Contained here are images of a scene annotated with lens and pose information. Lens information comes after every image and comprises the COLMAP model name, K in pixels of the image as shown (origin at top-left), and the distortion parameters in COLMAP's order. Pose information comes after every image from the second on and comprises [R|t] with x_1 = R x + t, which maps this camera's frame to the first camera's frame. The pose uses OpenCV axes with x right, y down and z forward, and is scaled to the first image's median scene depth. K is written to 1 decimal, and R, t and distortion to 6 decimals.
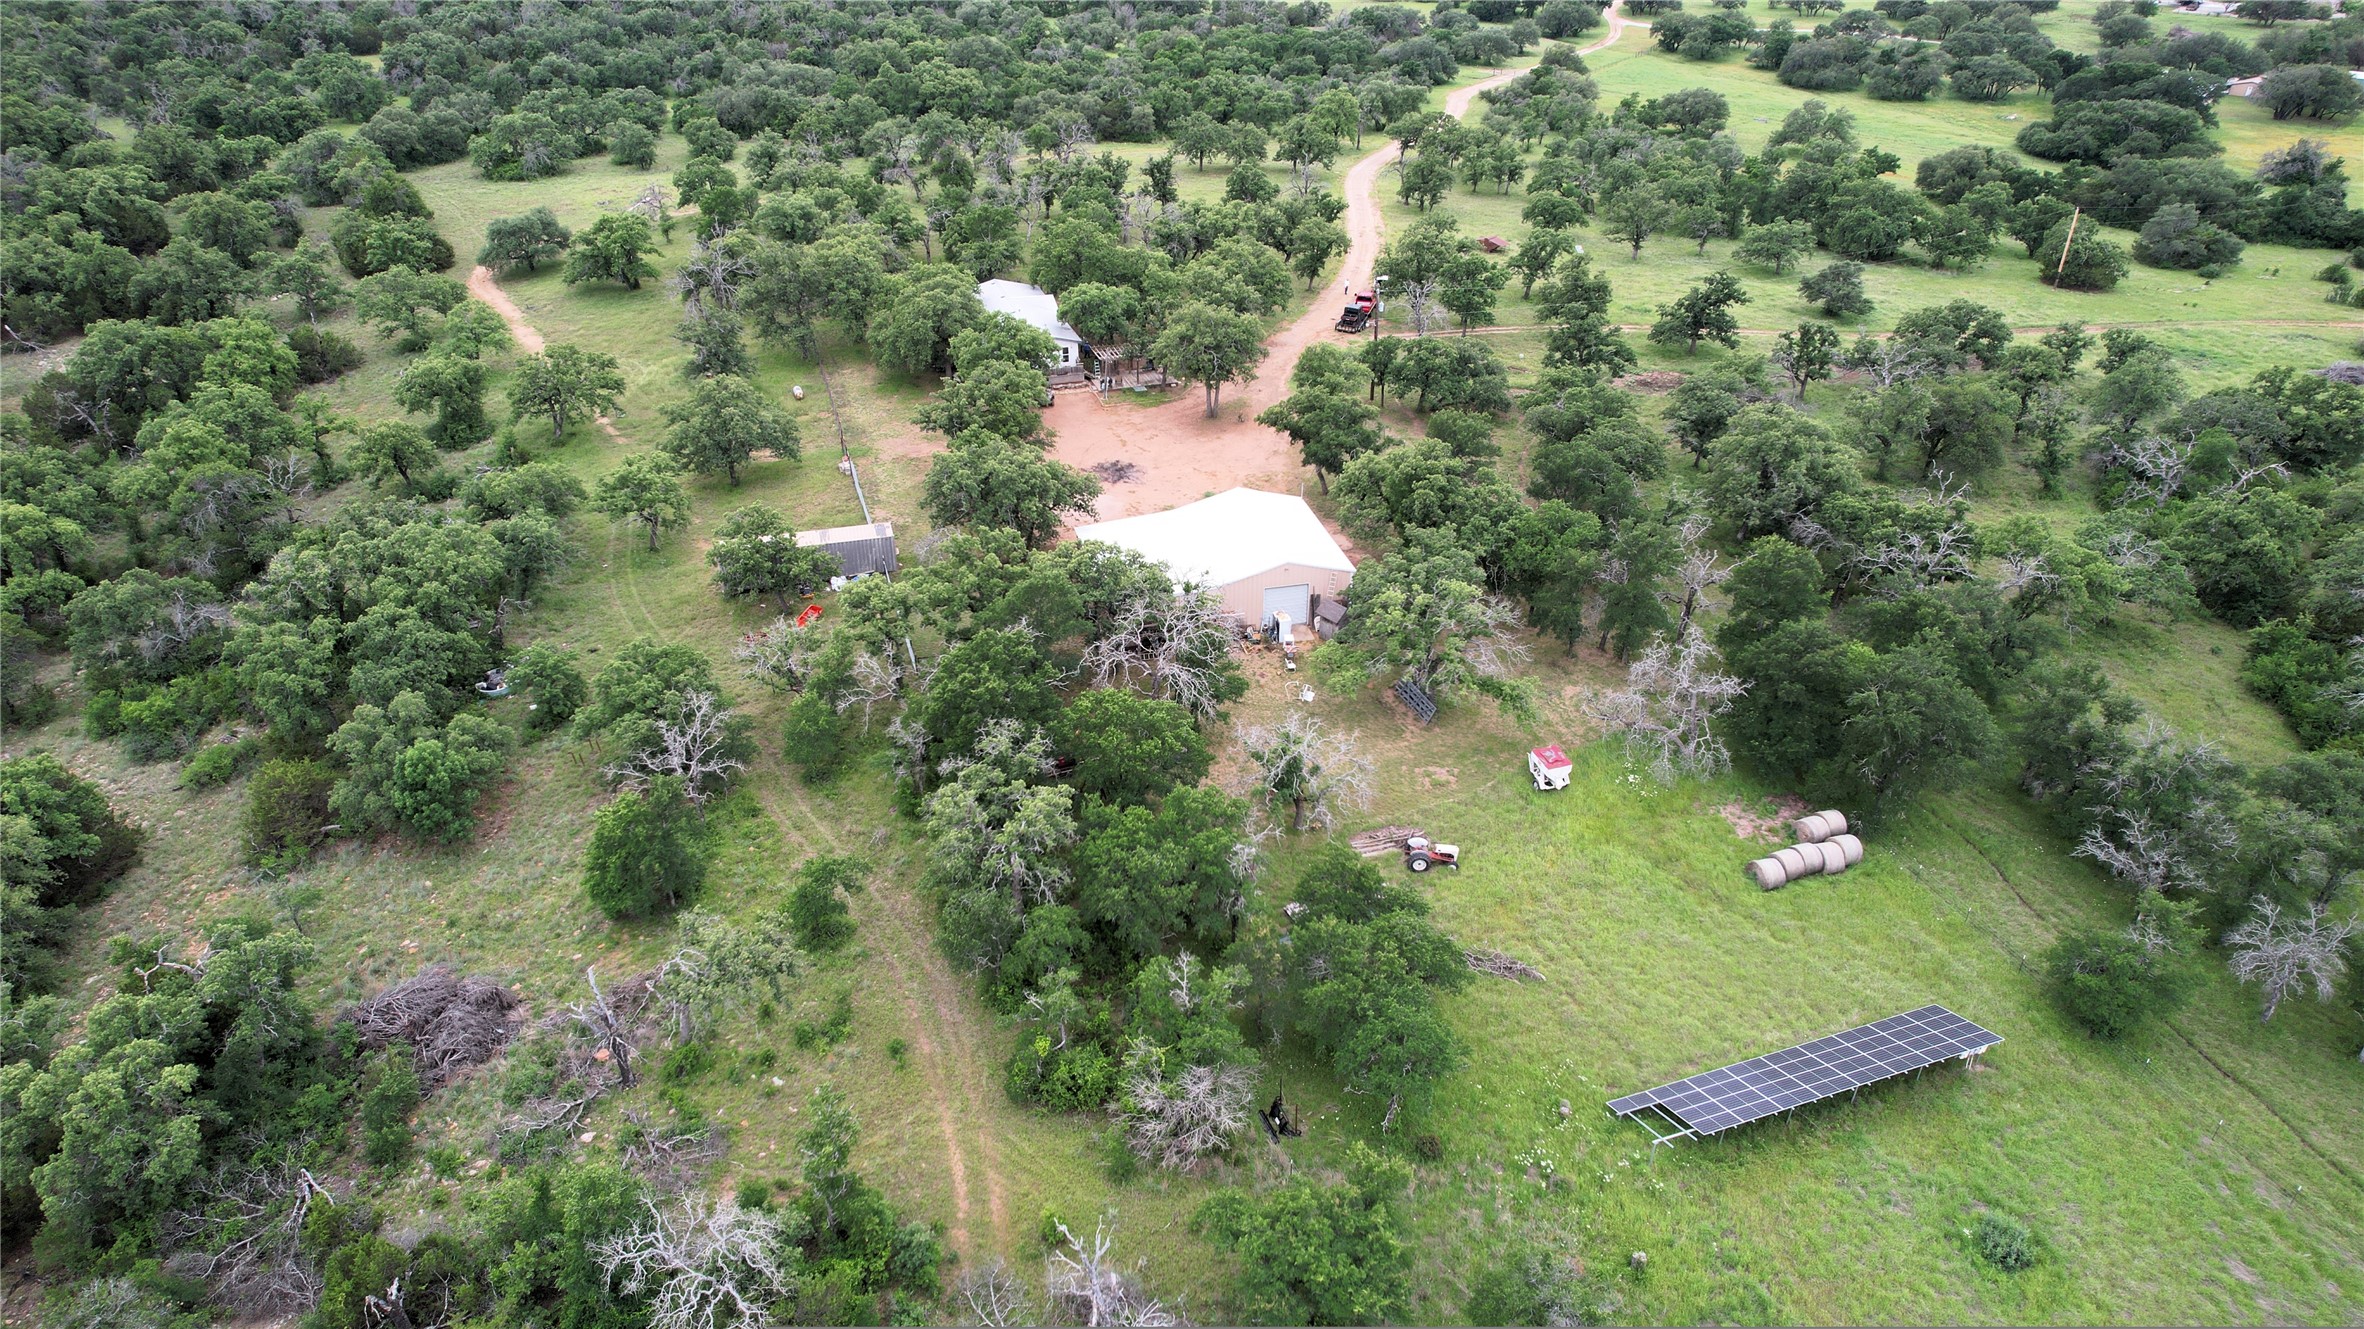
lens RADIAL K [[1514.7, 0, 1182.6], [0, 1514.7, 663.2], [0, 0, 1]] dist [-0.069896, 0.063991]
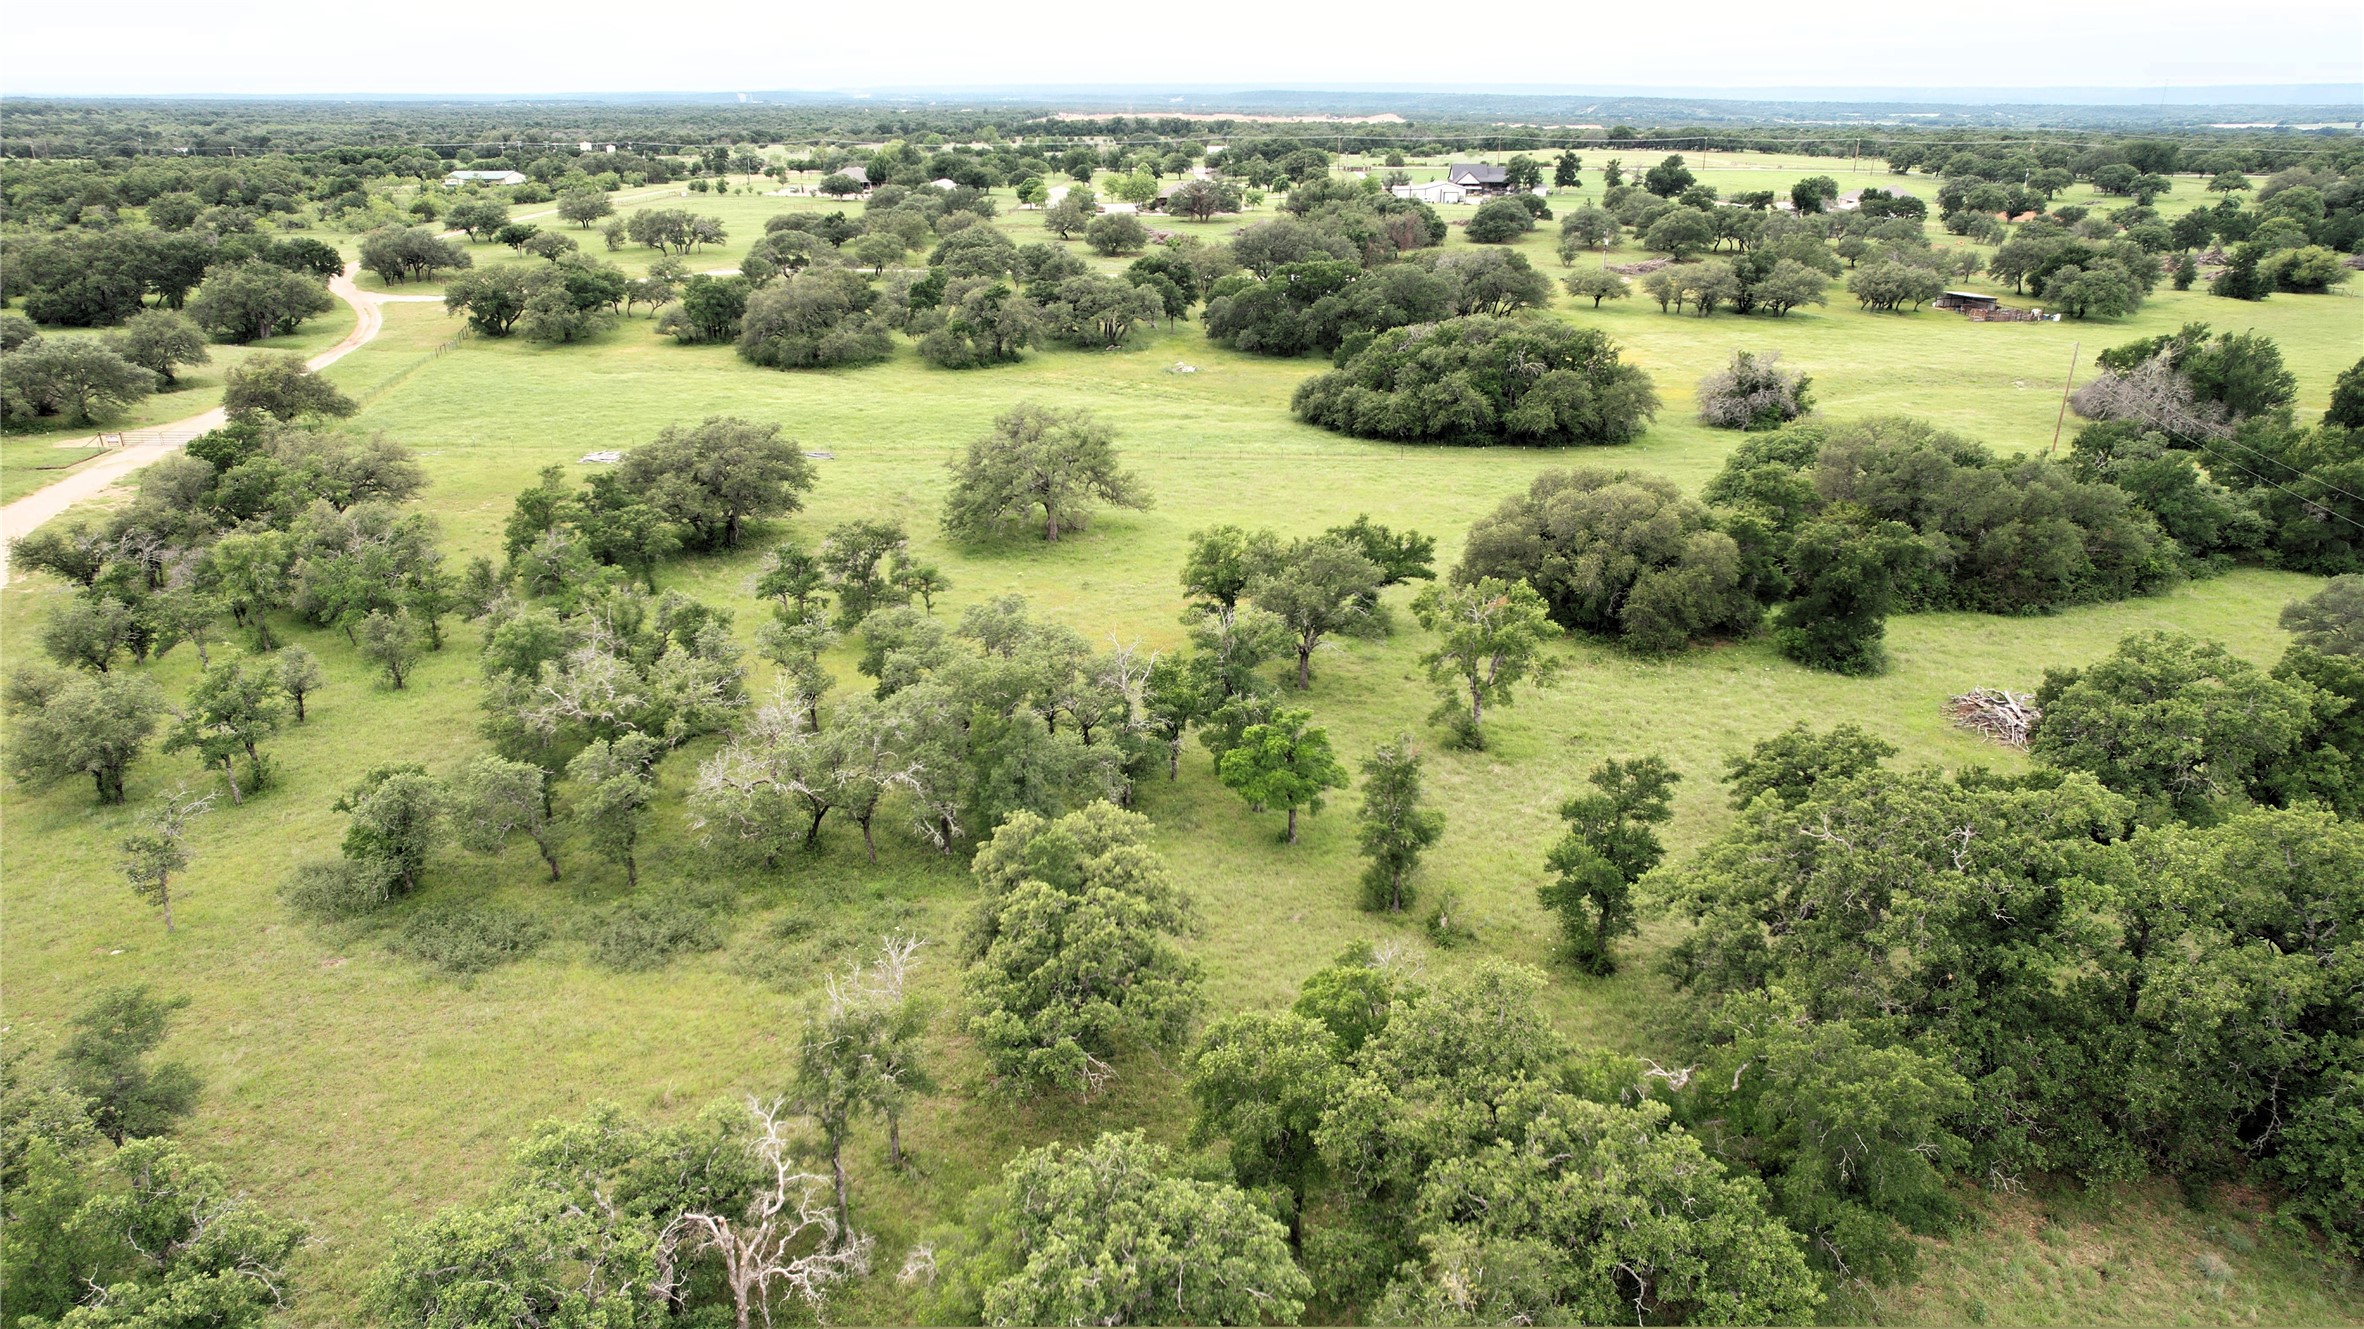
lens RADIAL K [[1514.7, 0, 1198.0], [0, 1514.7, 666.7], [0, 0, 1]] dist [-0.069896, 0.063991]
pose [[0.704643, -0.265130, 0.658168, 0.153536], [0.364850, 0.930935, -0.015605, -0.252265], [-0.608574, 0.251129, 0.752710, 0.599886]]
